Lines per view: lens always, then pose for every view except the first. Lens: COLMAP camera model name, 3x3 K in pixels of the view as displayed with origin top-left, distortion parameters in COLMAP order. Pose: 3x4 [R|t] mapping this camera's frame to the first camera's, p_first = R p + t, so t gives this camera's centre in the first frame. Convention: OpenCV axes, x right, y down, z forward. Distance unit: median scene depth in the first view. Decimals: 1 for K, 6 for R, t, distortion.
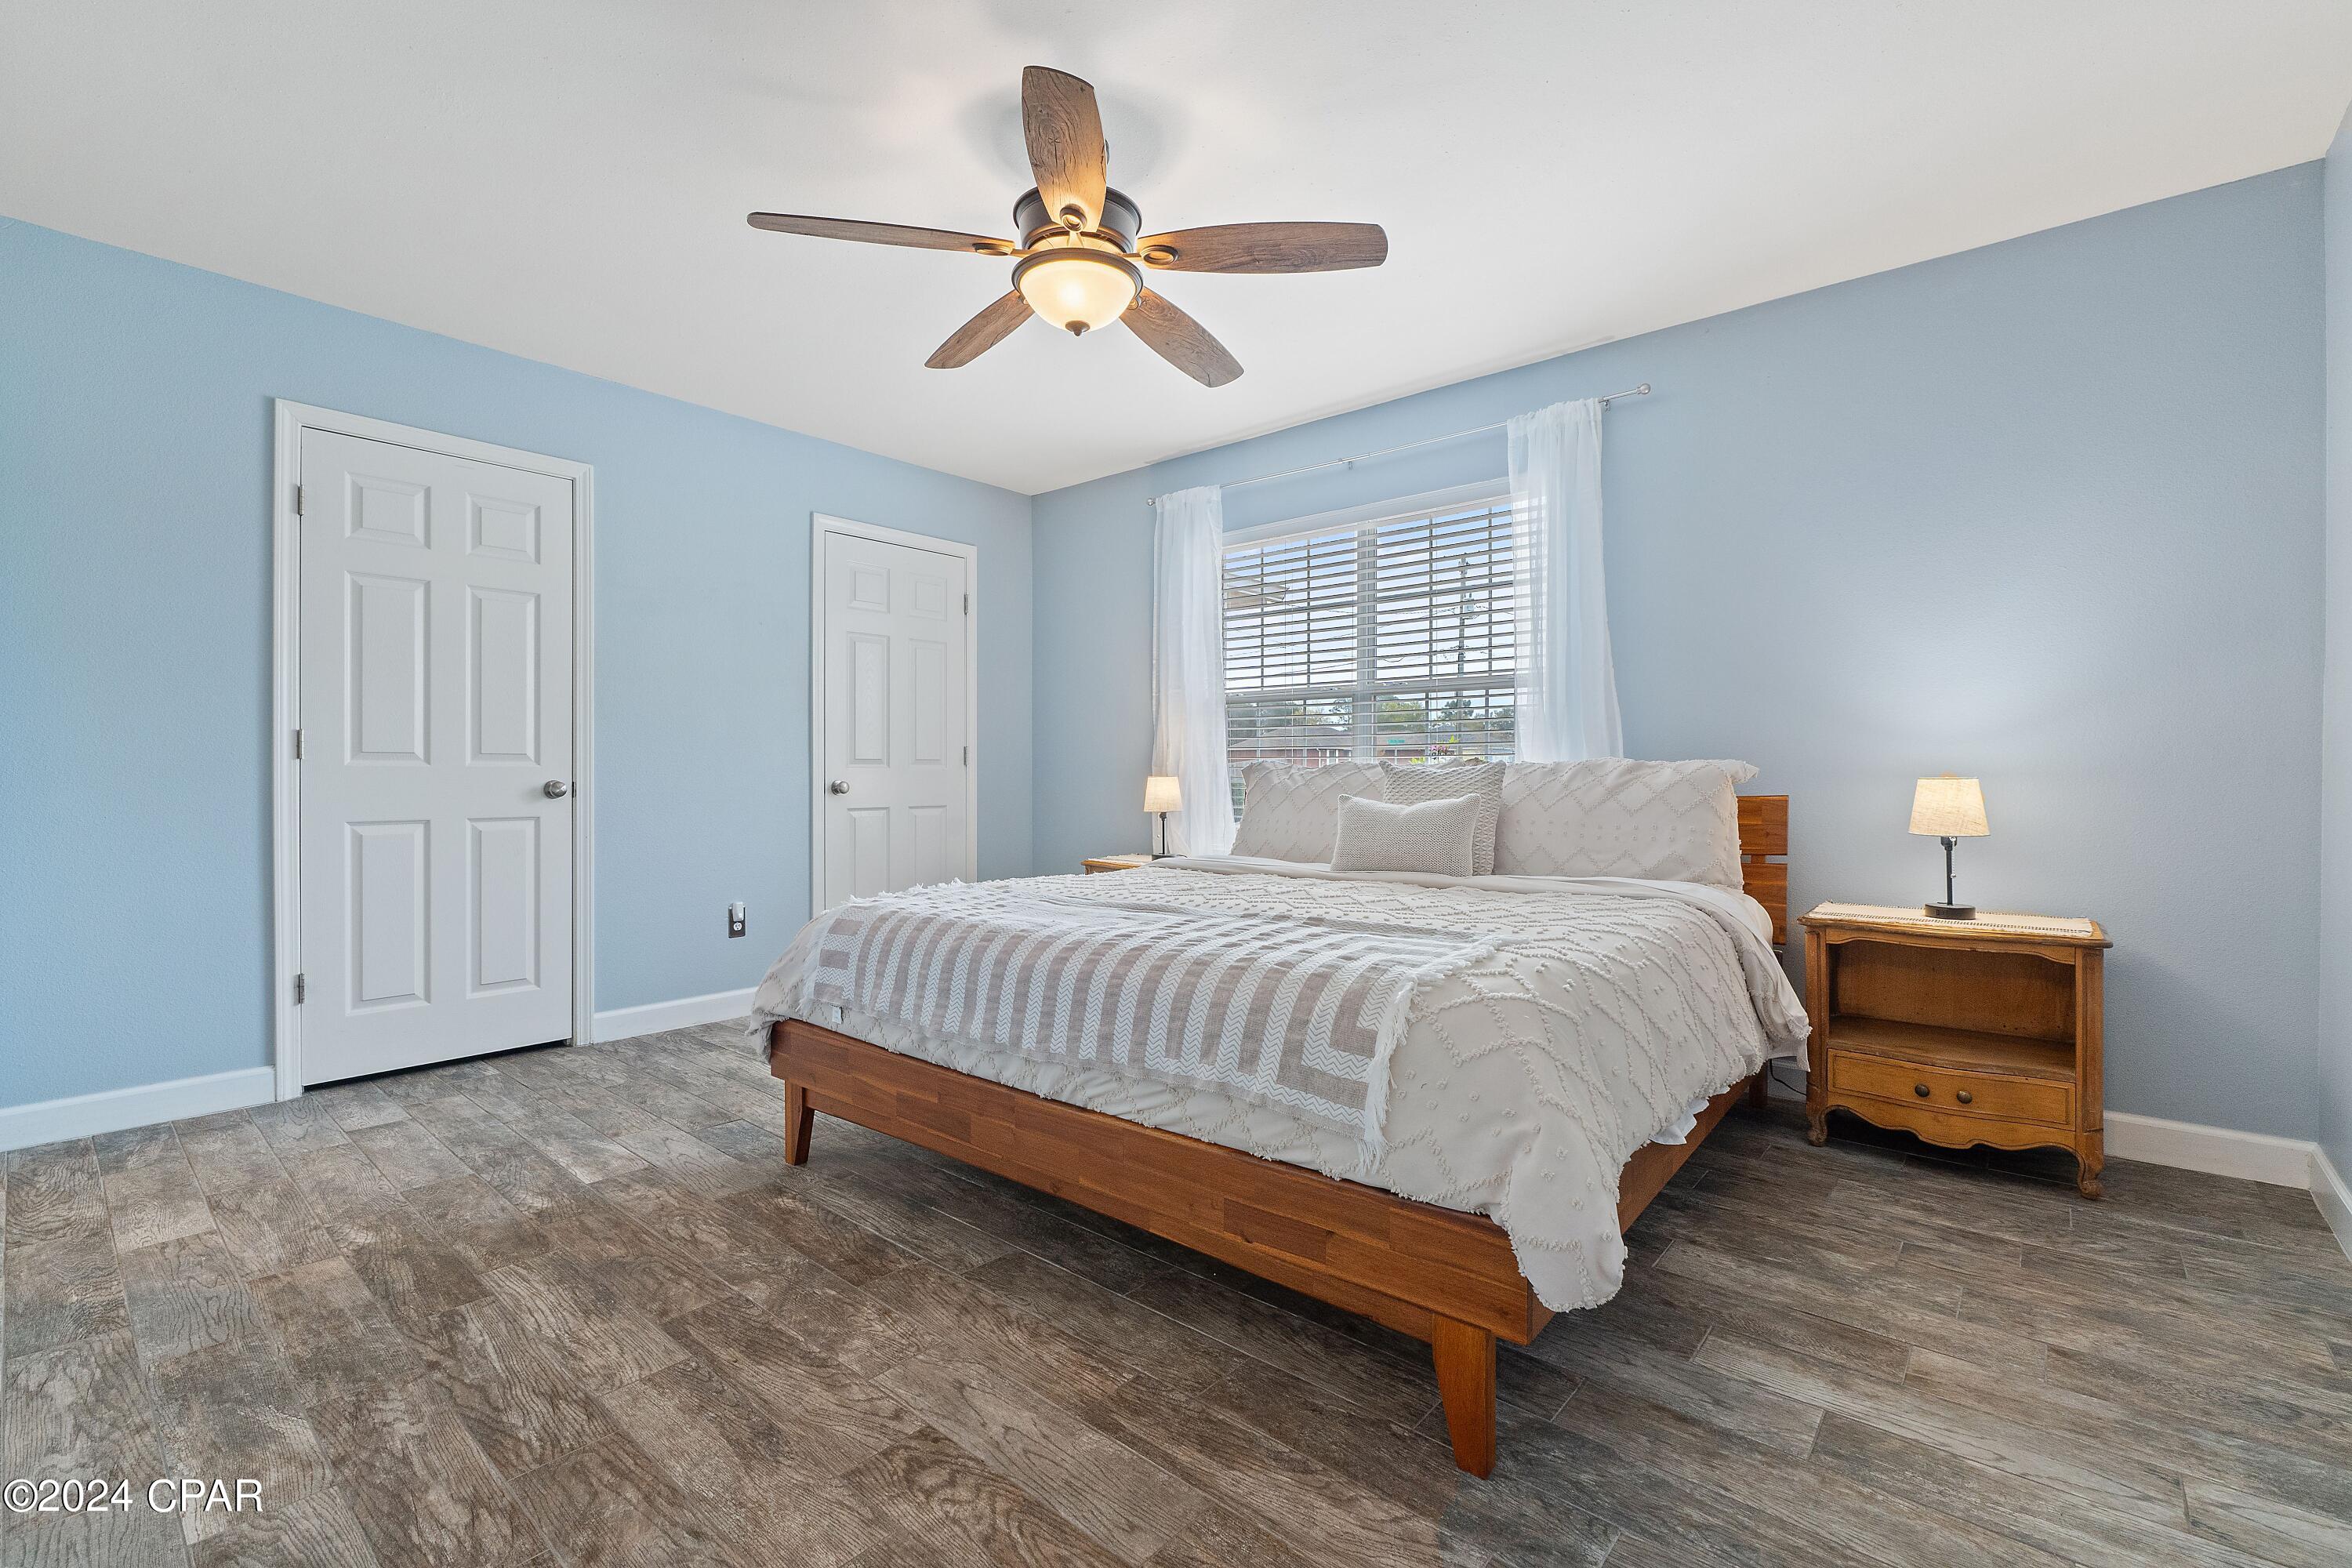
lens RADIAL K [[1004.4, 0, 1168.2], [0, 1004.4, 772.8], [0, 0, 1]] dist [-0.017606, 0.000081]
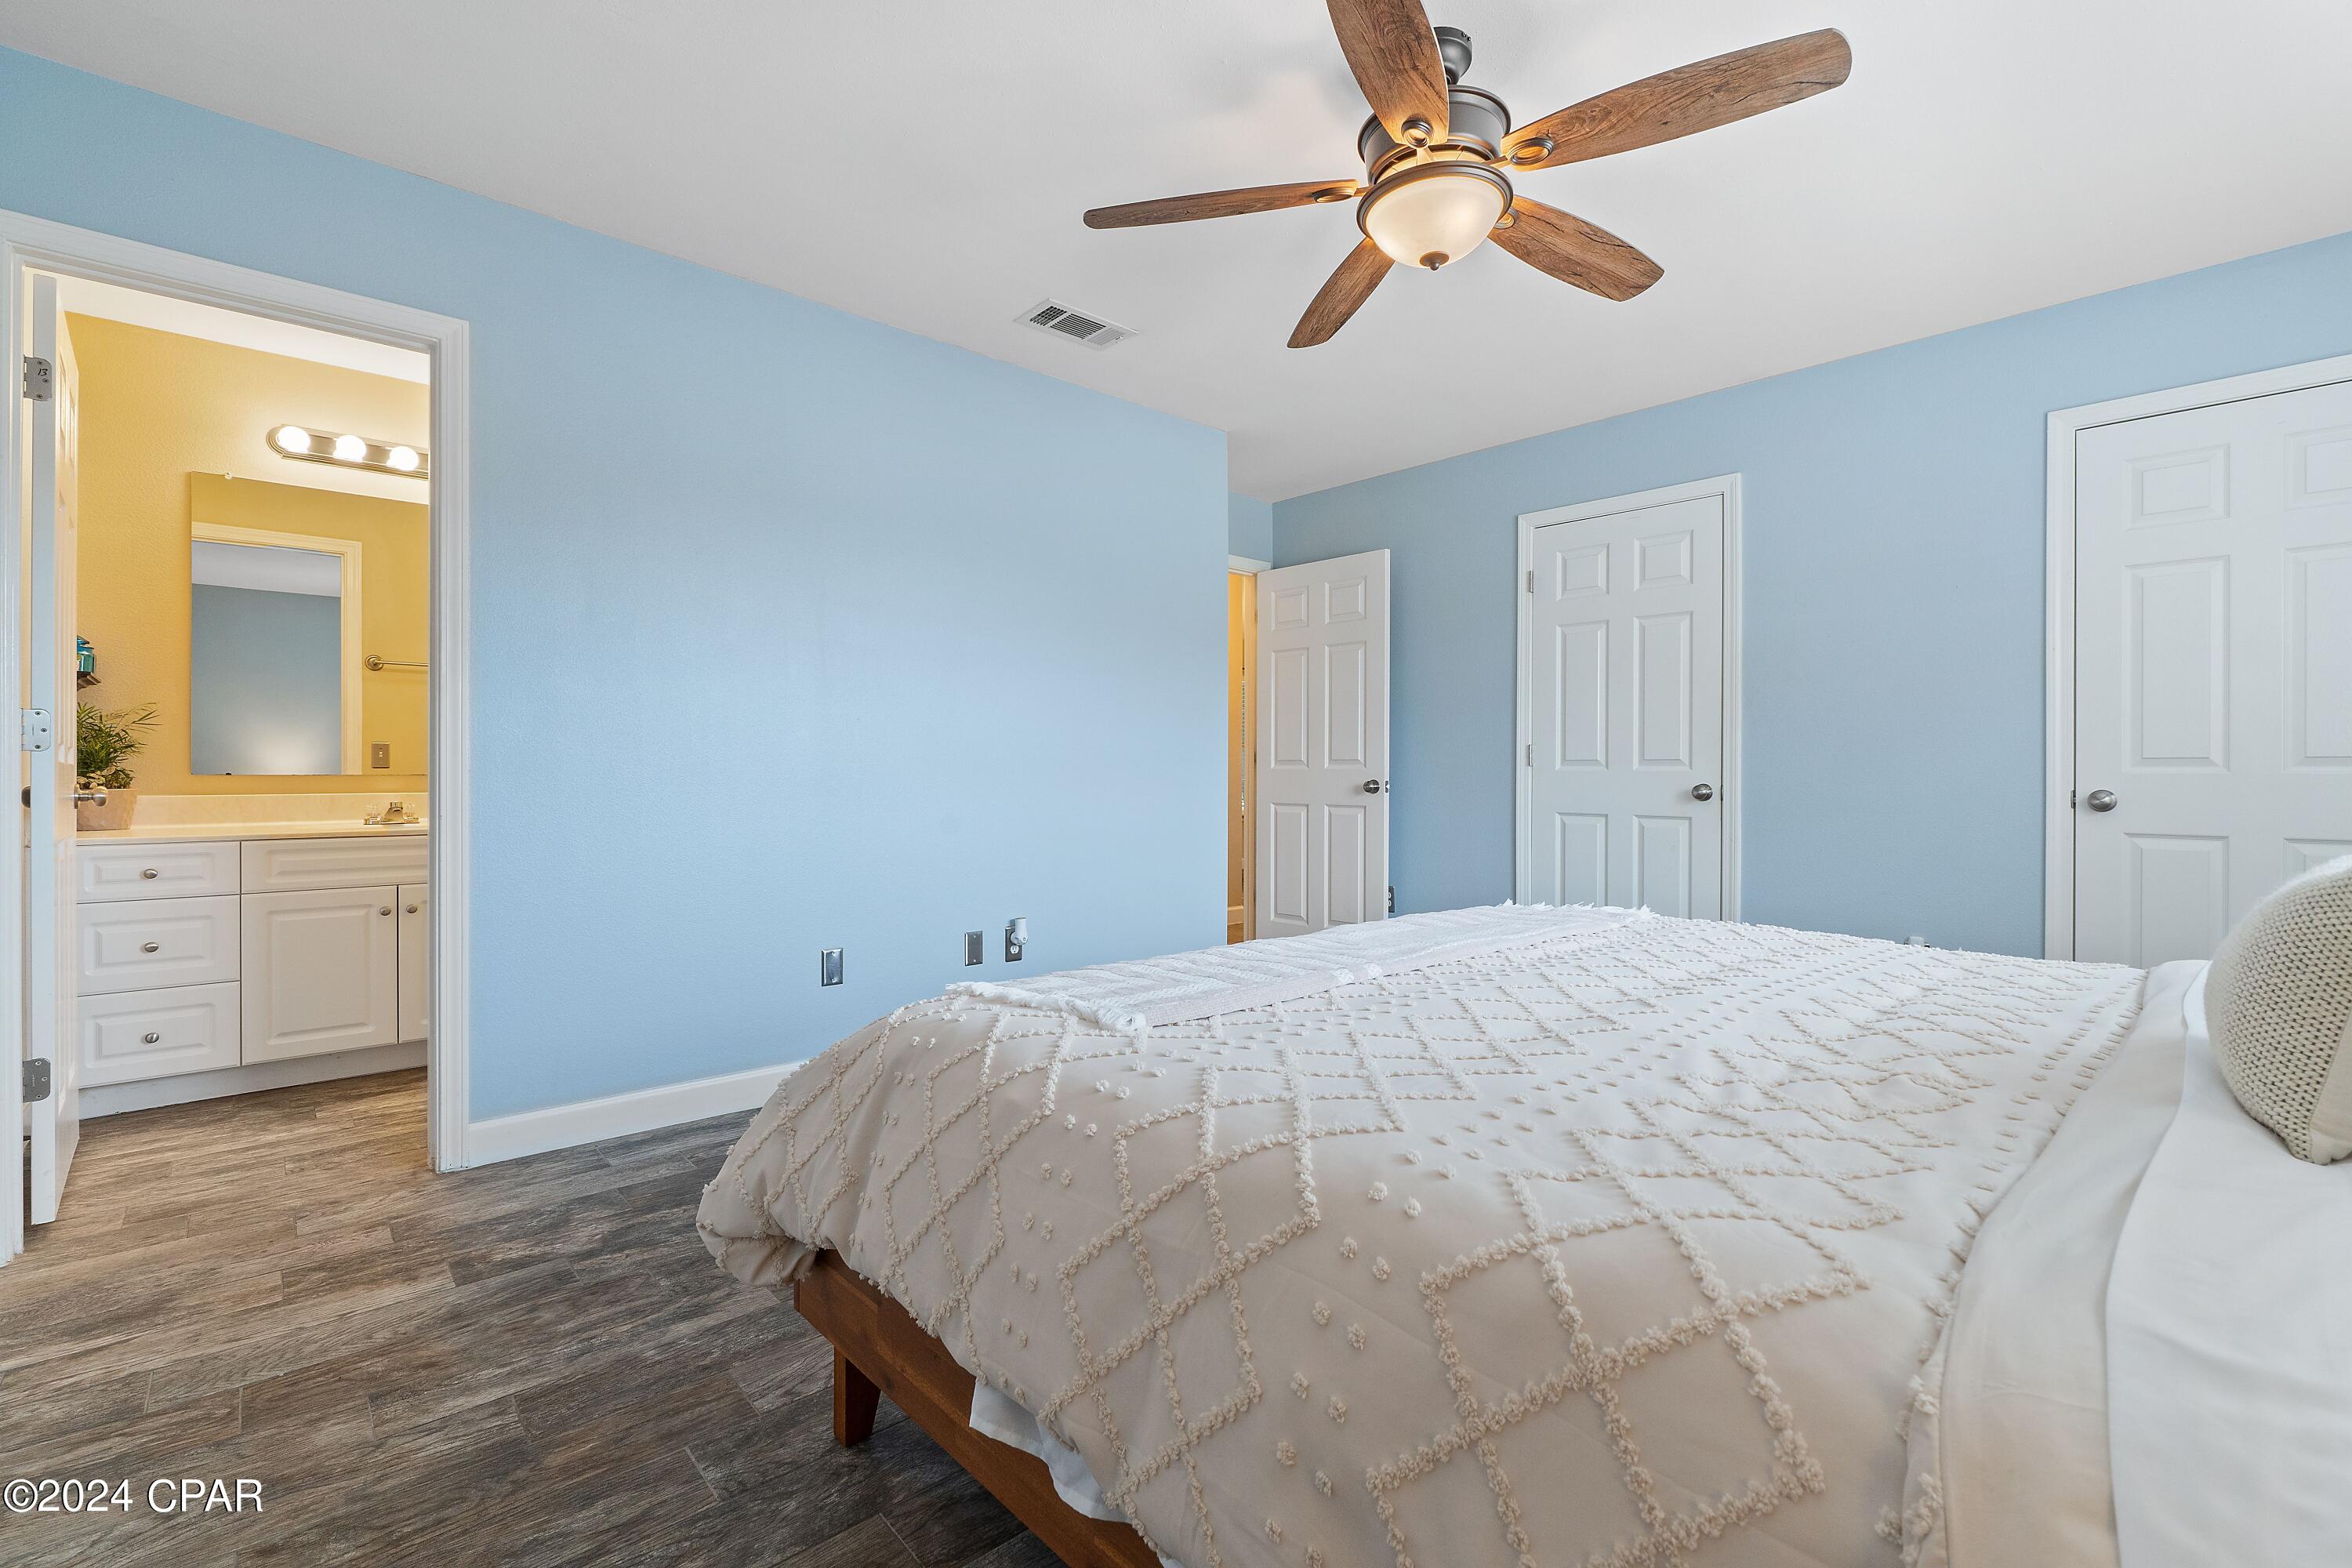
lens RADIAL K [[1004.4, 0, 1168.2], [0, 1004.4, 772.8], [0, 0, 1]] dist [-0.017606, 0.000081]
pose [[-0.114033, -0.000986, -0.993477, 0.581963], [-0.007775, 0.999970, -0.000100, -0.000024], [0.993447, 0.007713, -0.114037, 0.640476]]
